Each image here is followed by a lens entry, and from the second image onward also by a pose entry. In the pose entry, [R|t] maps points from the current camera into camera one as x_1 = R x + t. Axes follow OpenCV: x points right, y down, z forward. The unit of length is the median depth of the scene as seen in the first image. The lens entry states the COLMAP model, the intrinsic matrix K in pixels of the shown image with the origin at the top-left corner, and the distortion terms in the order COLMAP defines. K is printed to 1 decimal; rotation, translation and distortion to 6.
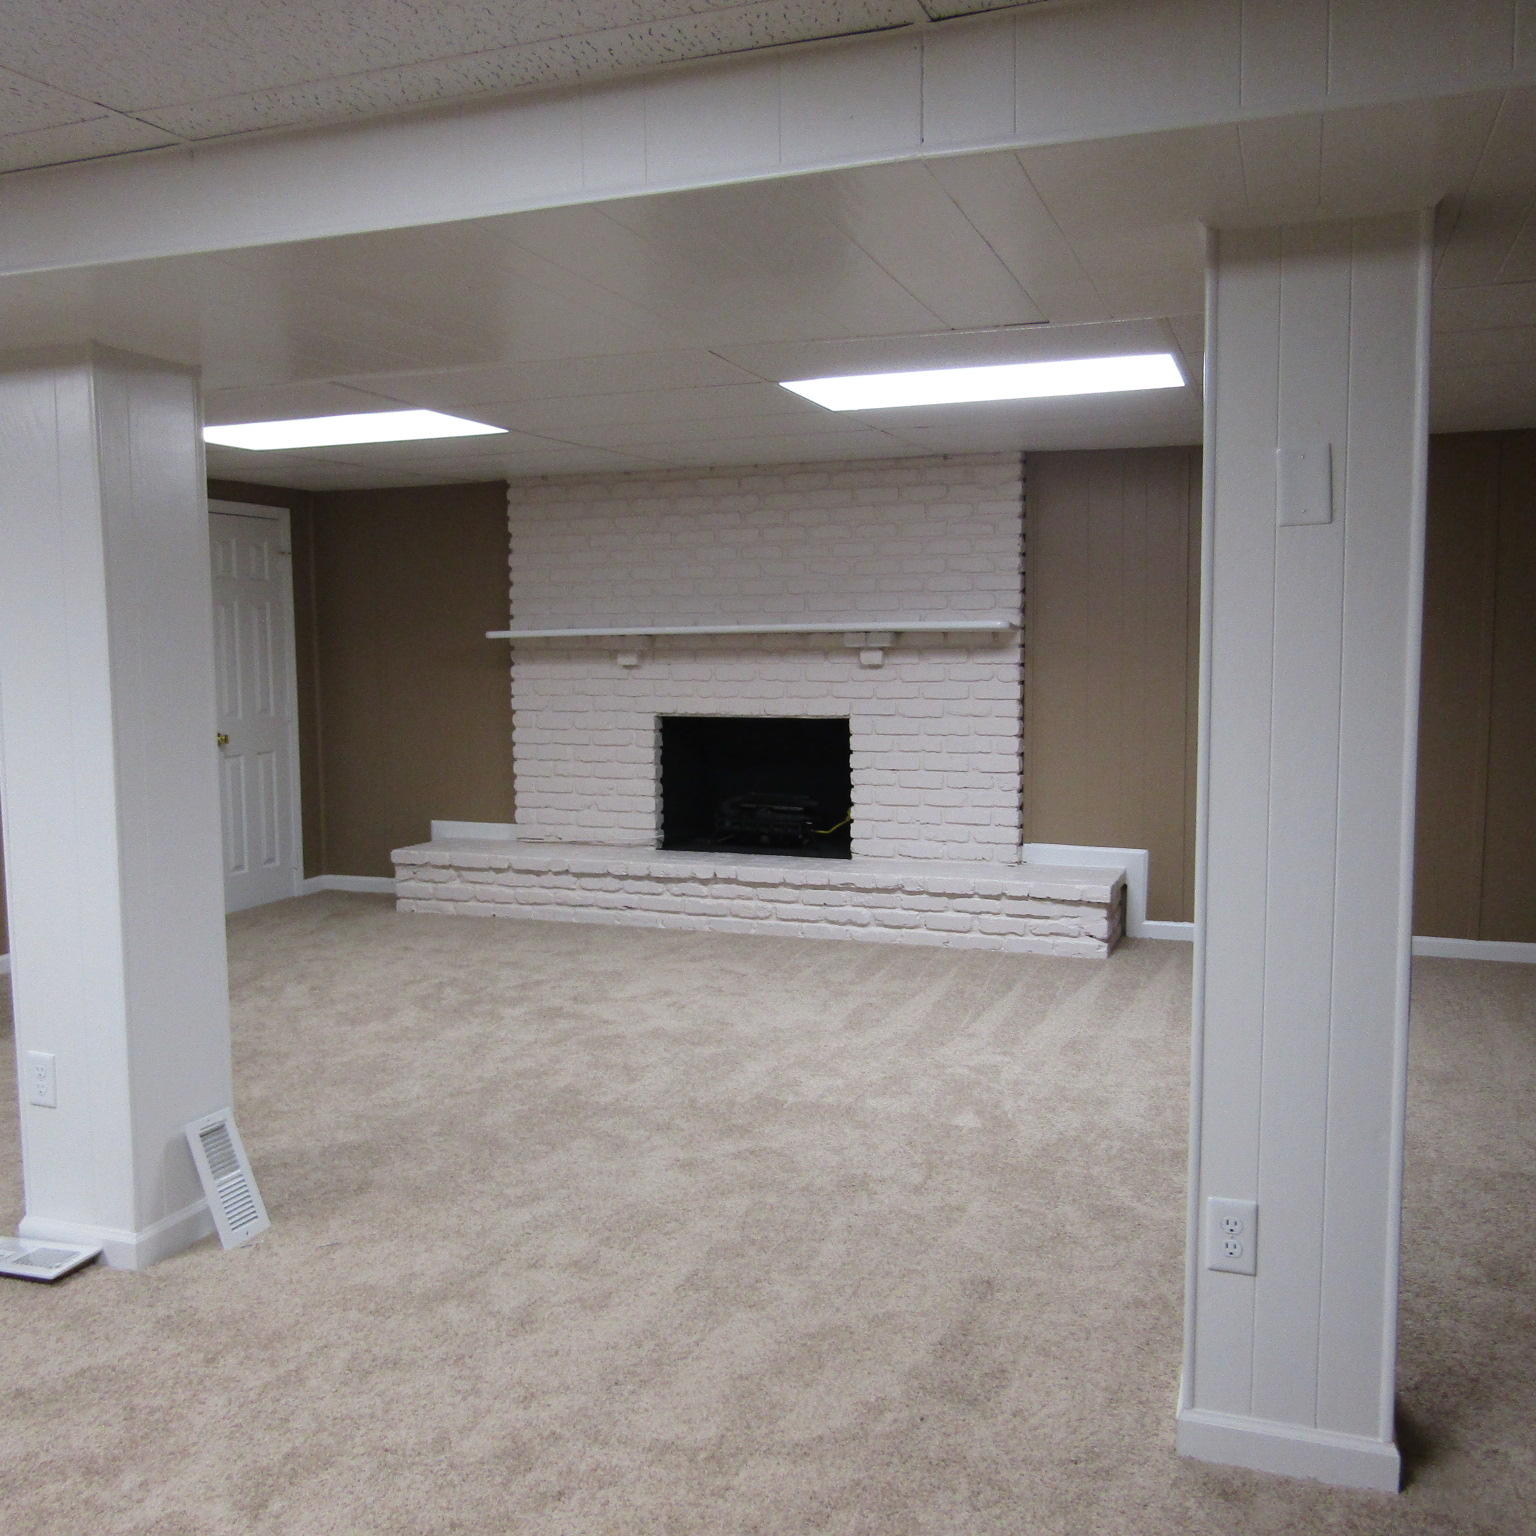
lens RADIAL K [[1472.7, 0, 768.0], [0, 1472.7, 768.0], [0, 0, 1]] dist [-0.019495, 0.018582]
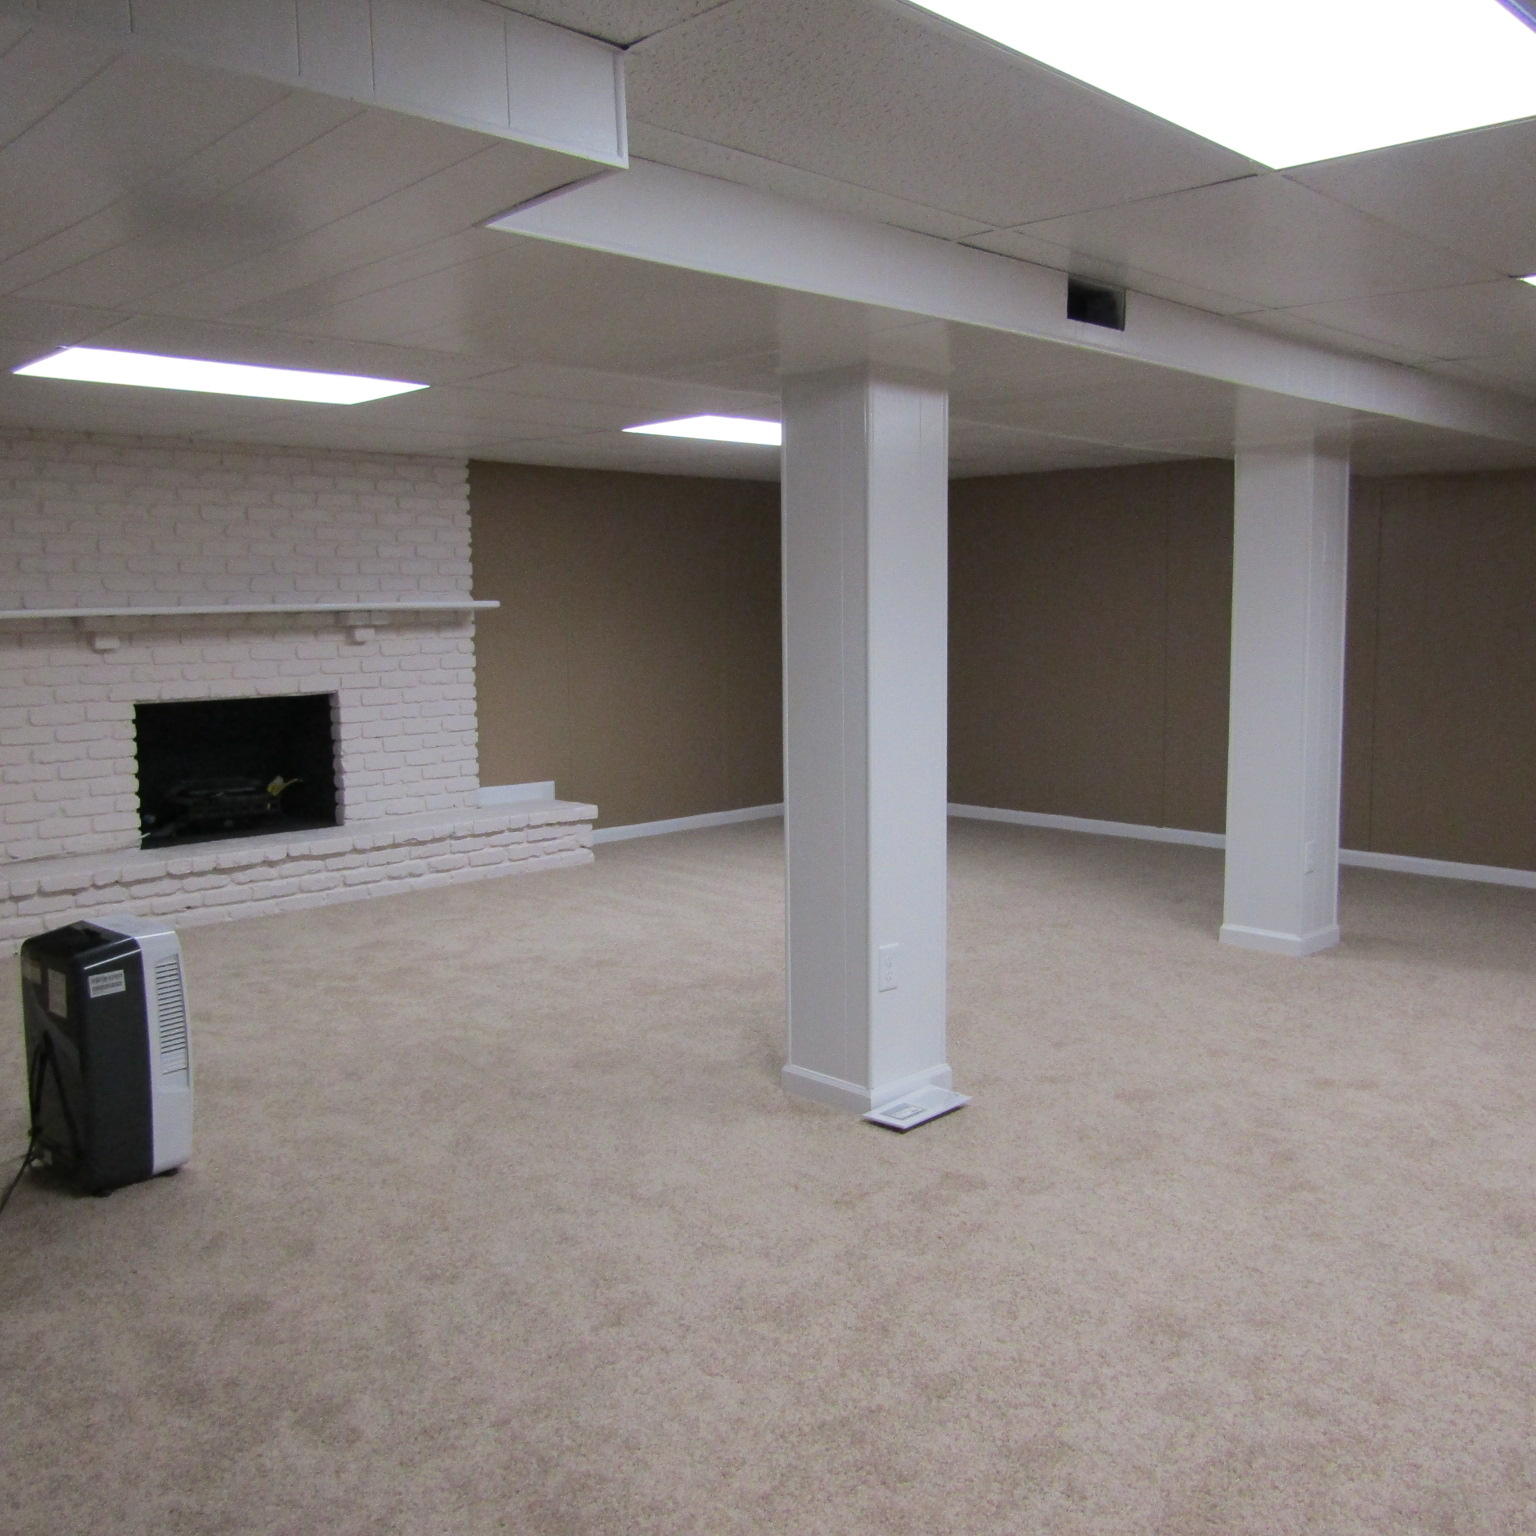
lens RADIAL K [[1472.7, 0, 768.0], [0, 1472.7, 768.0], [0, 0, 1]] dist [-0.019495, 0.018582]
pose [[0.418154, -0.094783, 0.903418, -0.796595], [0.092051, 0.993843, 0.061664, -0.017104], [-0.903700, 0.057375, 0.424304, 0.279486]]
